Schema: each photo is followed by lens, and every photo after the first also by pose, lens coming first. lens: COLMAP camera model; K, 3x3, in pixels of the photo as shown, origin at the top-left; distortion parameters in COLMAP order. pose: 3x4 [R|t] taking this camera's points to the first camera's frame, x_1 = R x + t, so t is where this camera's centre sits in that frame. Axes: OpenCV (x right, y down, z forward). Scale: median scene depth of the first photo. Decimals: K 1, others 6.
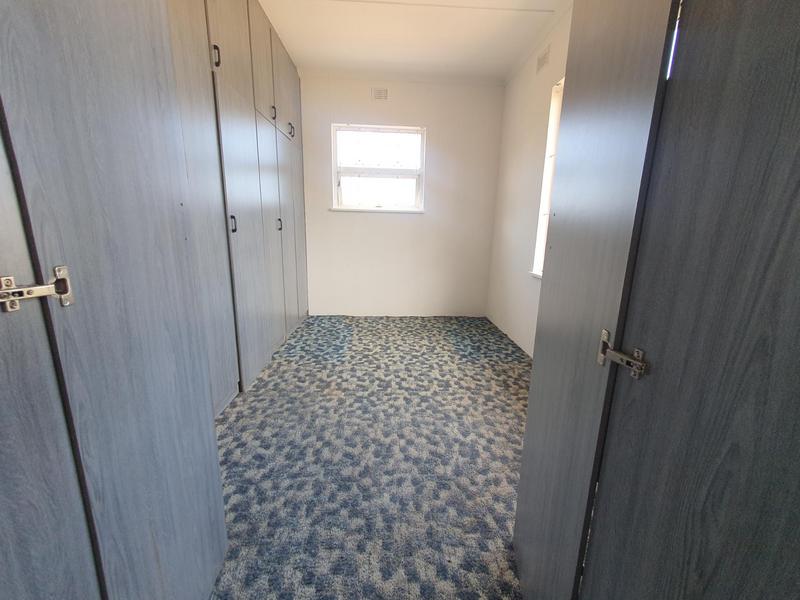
lens RADIAL K [[316.3, 0, 401.6], [0, 316.3, 295.1], [0, 0, 1]] dist [0.006781, 0.000316]
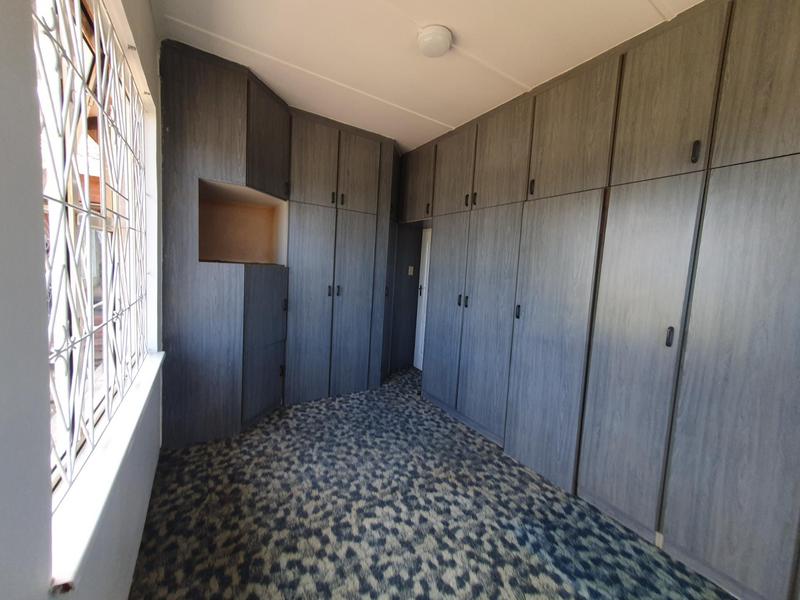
lens RADIAL K [[316.3, 0, 401.6], [0, 316.3, 295.1], [0, 0, 1]] dist [0.006781, 0.000316]
pose [[-0.866420, -0.032319, -0.498269, 0.402239], [-0.180346, 0.950794, 0.251926, -0.440774], [0.465609, 0.308135, -0.829615, 1.524822]]
